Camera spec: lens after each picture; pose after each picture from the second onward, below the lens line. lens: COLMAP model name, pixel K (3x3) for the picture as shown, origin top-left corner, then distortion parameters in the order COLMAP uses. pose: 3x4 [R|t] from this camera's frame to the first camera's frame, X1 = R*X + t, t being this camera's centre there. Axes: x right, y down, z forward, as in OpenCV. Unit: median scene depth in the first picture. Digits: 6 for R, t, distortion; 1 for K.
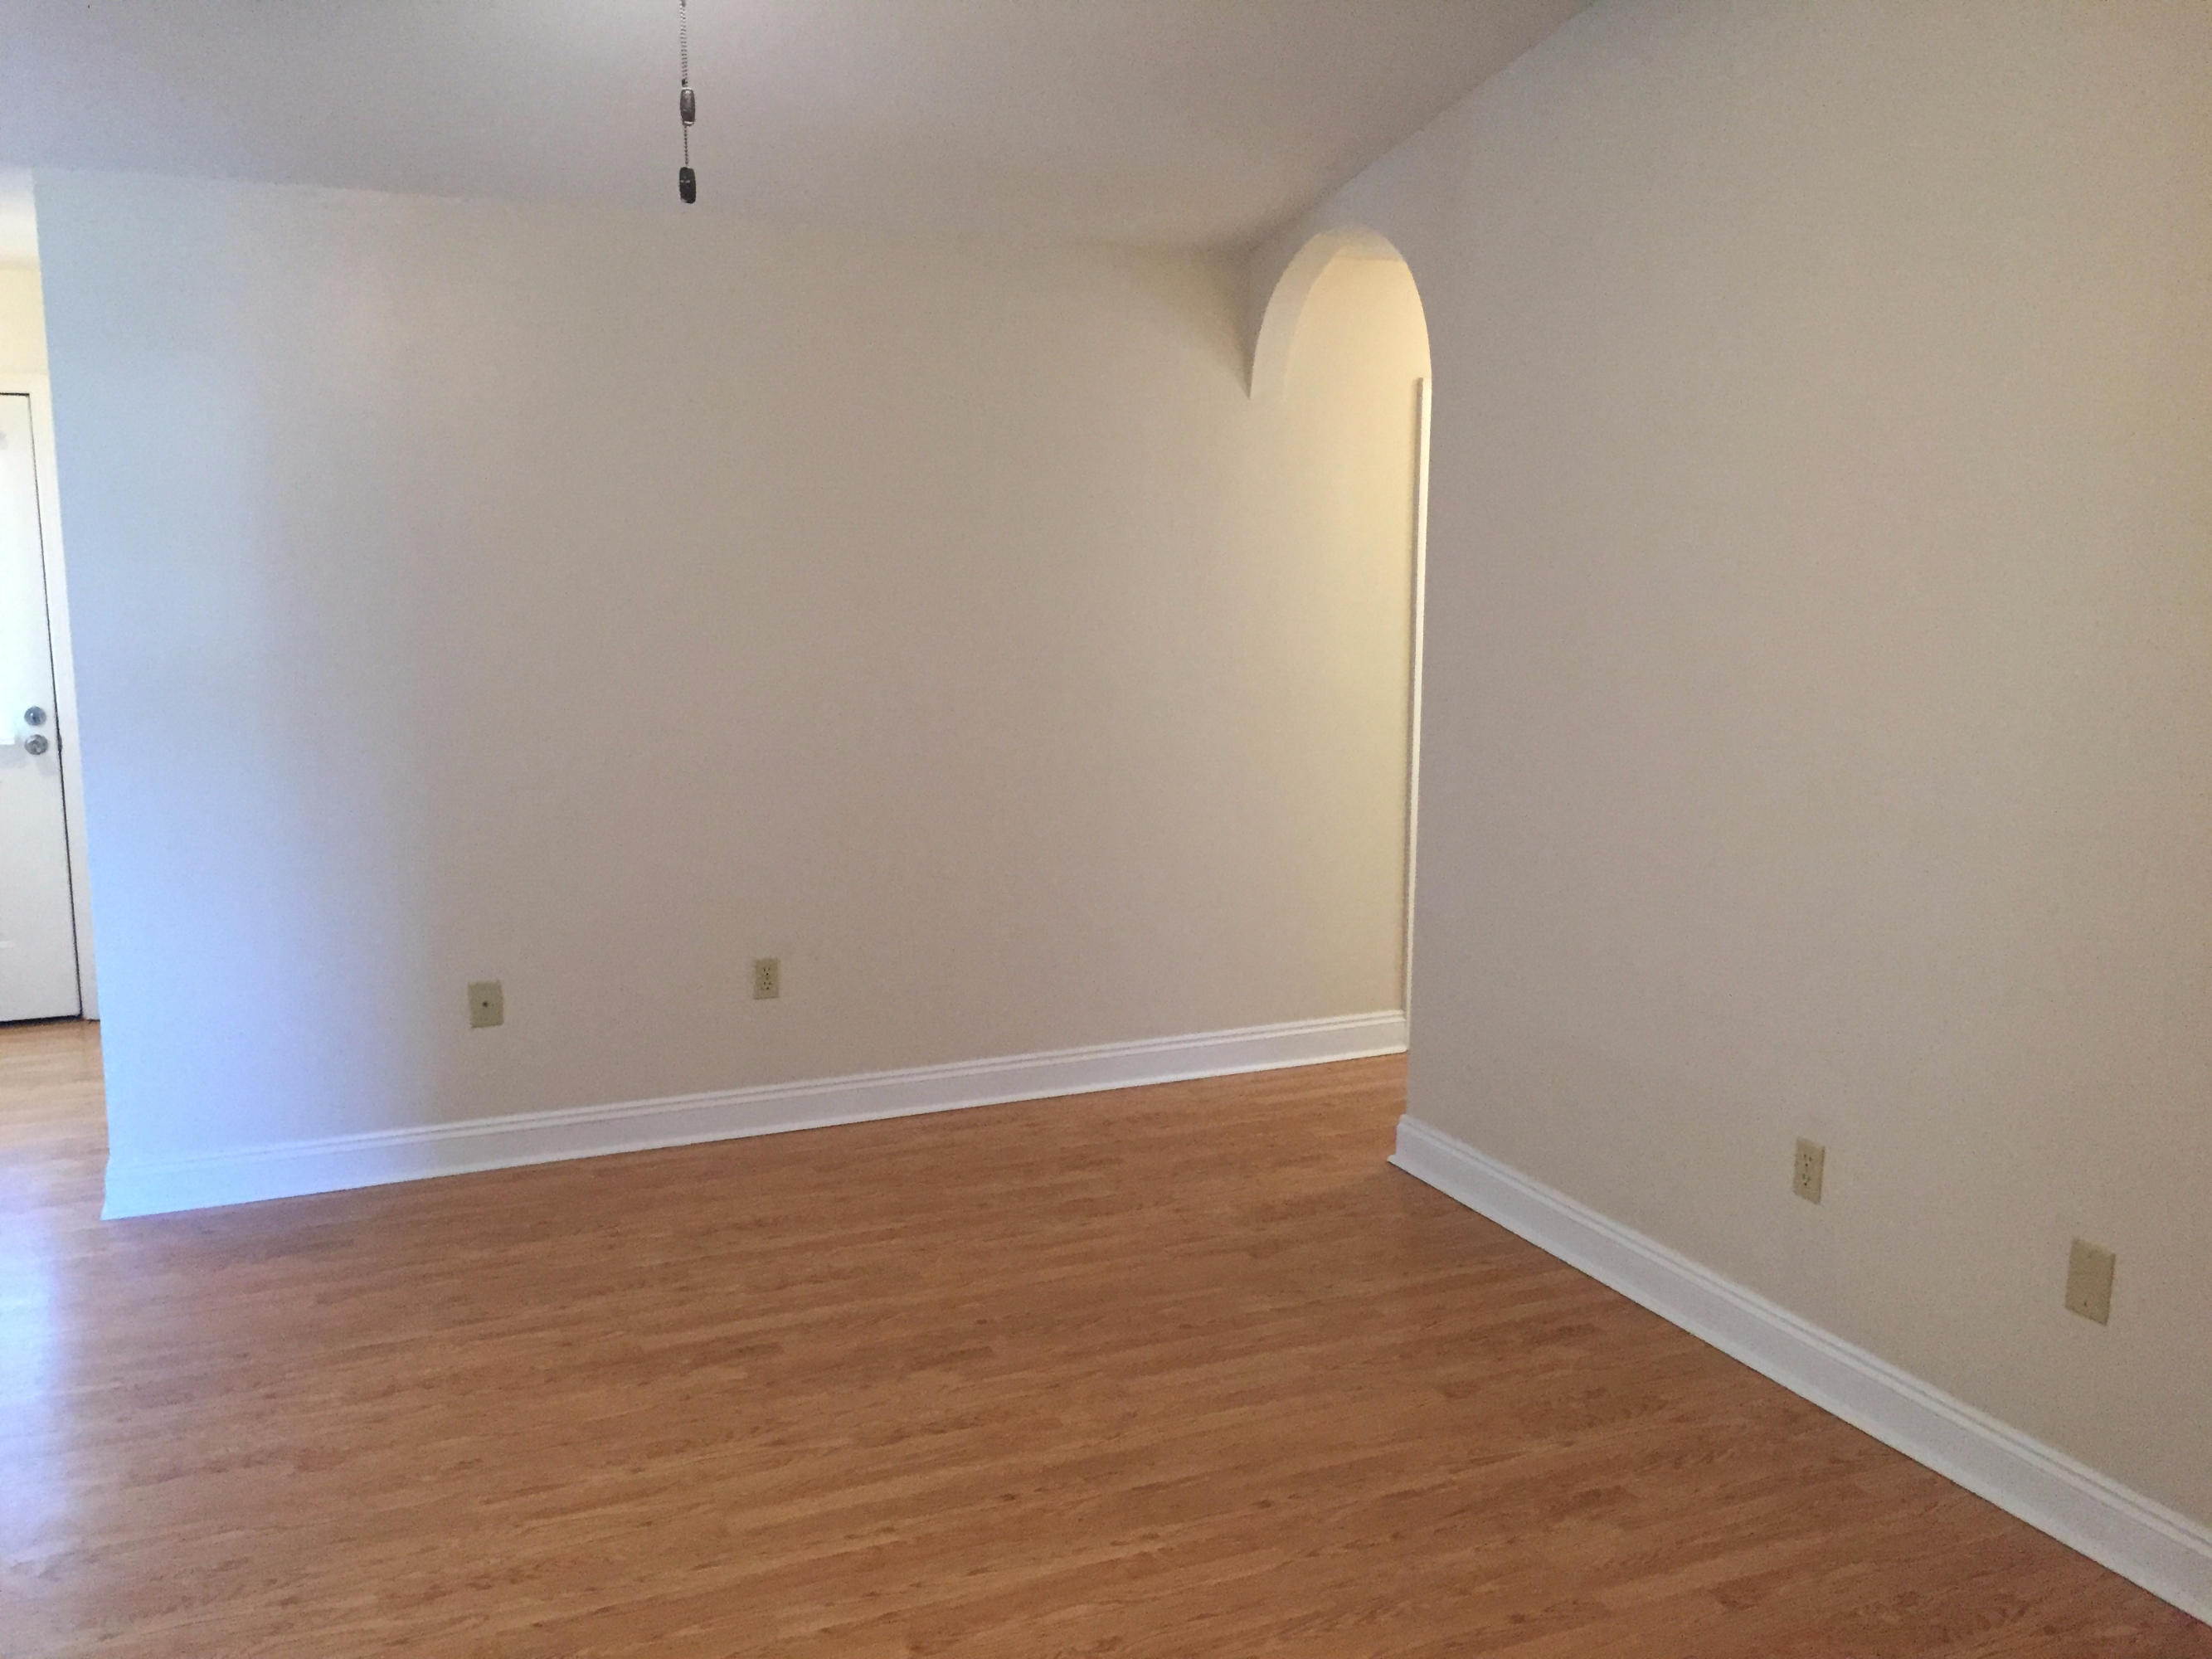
lens RADIAL K [[1916.2, 0, 1105.6], [0, 1916.2, 828.6], [0, 0, 1]] dist [0.011681, -0.007115]
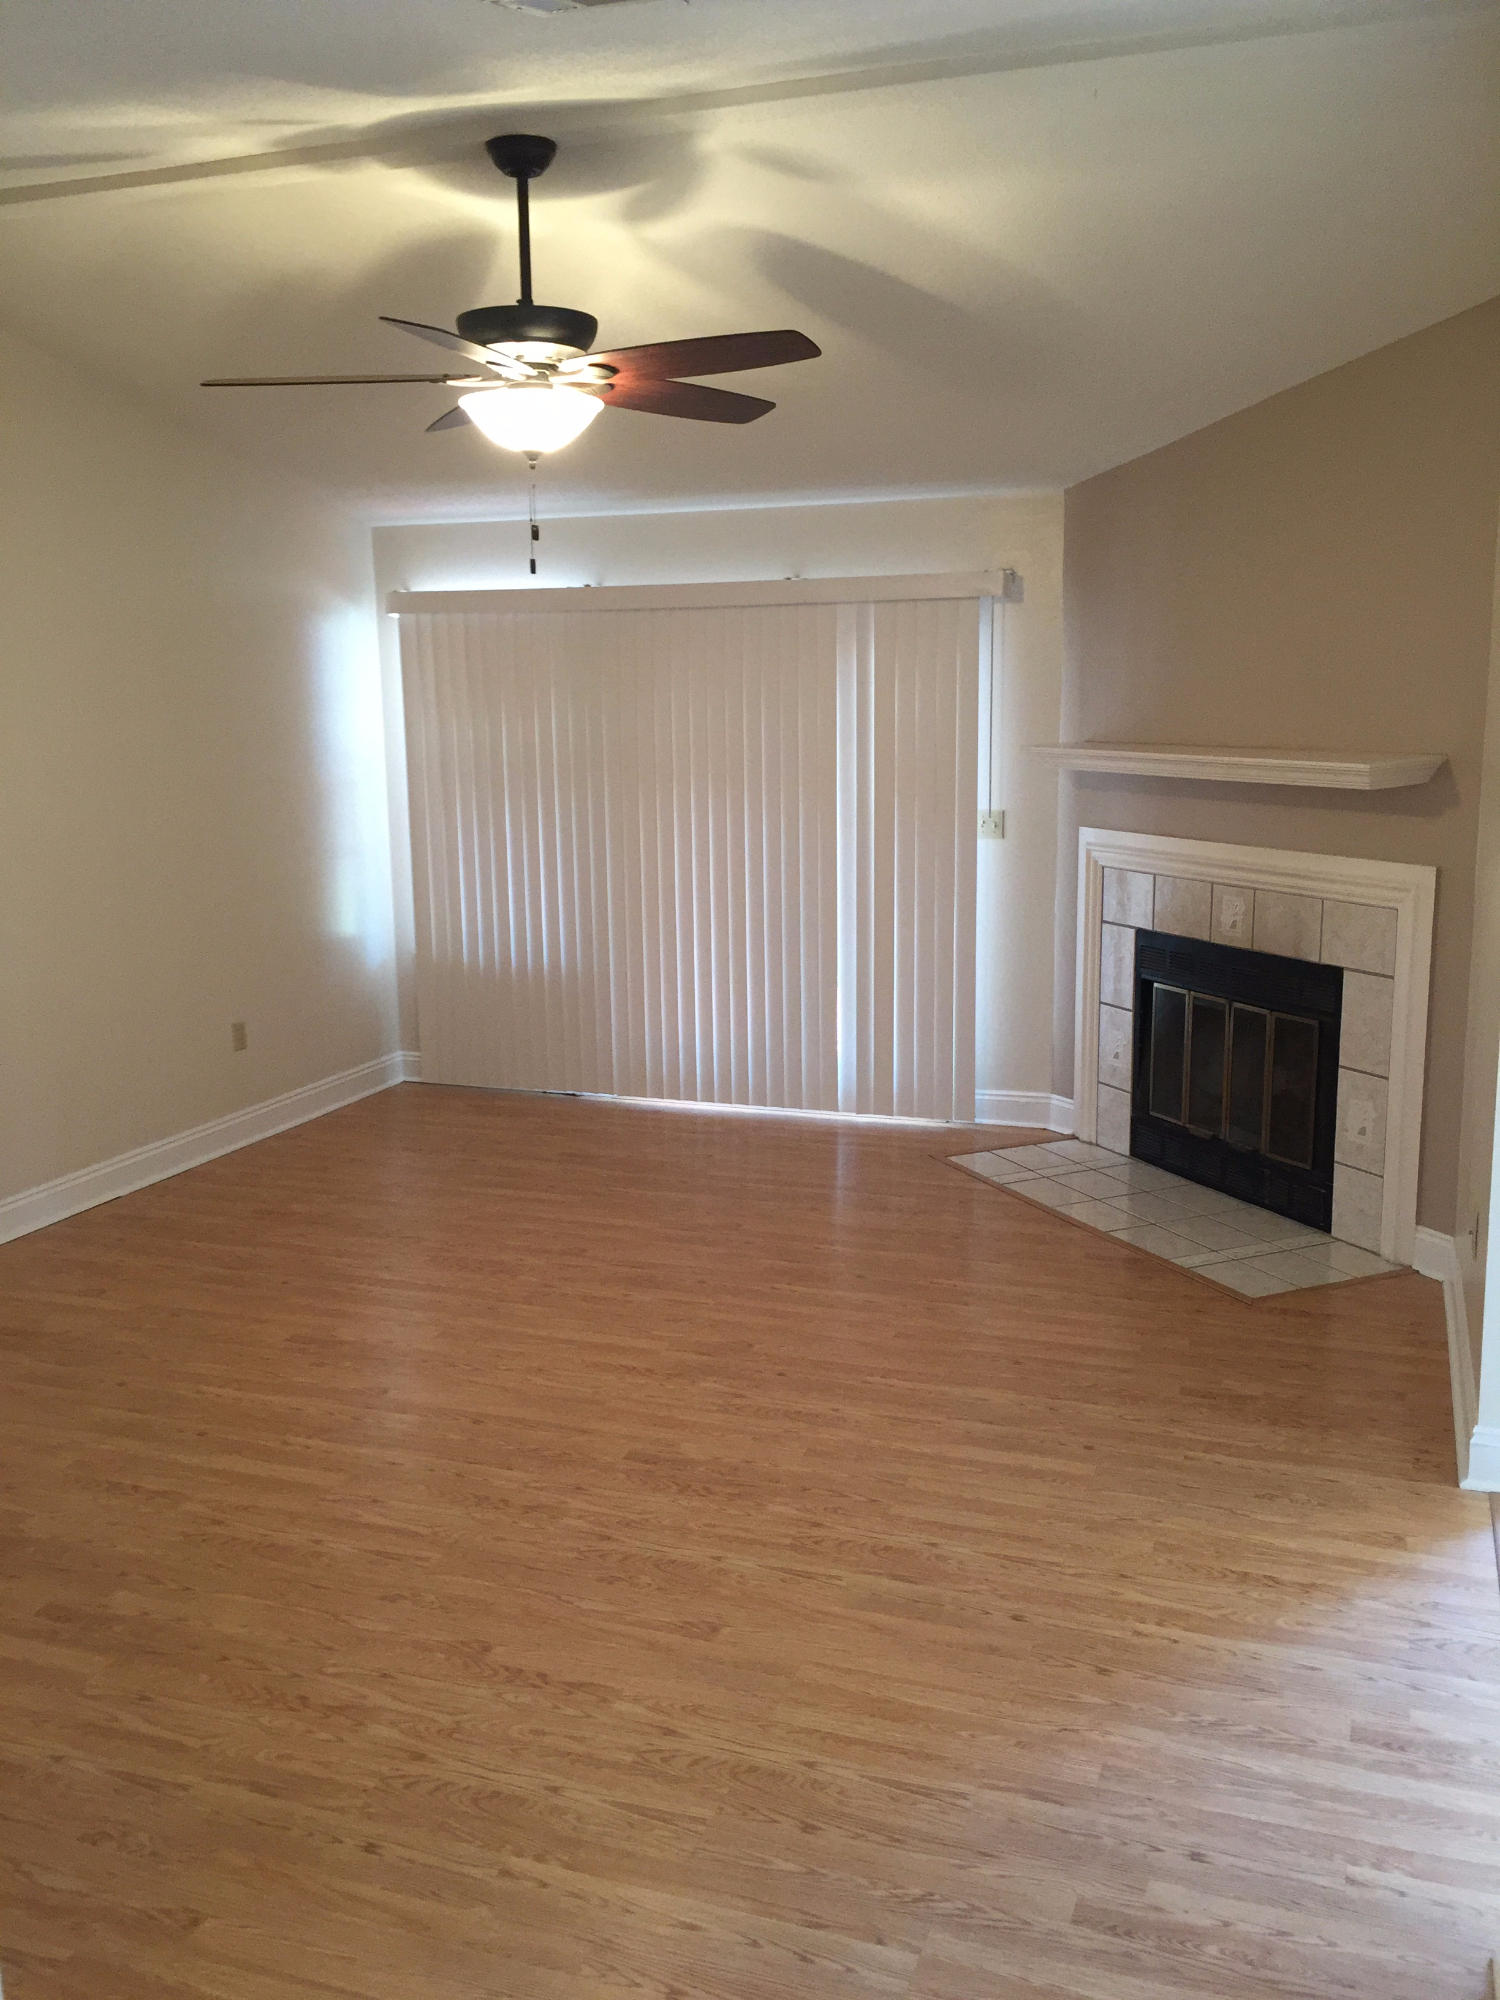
lens RADIAL K [[1732.4, 0, 749.4], [0, 1732.4, 1000.7], [0, 0, 1]] dist [0.011681, -0.007115]
pose [[-0.712816, -0.128342, 0.689508, -1.130755], [0.124459, 0.944364, 0.304445, -0.274372], [-0.690220, 0.302829, -0.657184, 1.419981]]
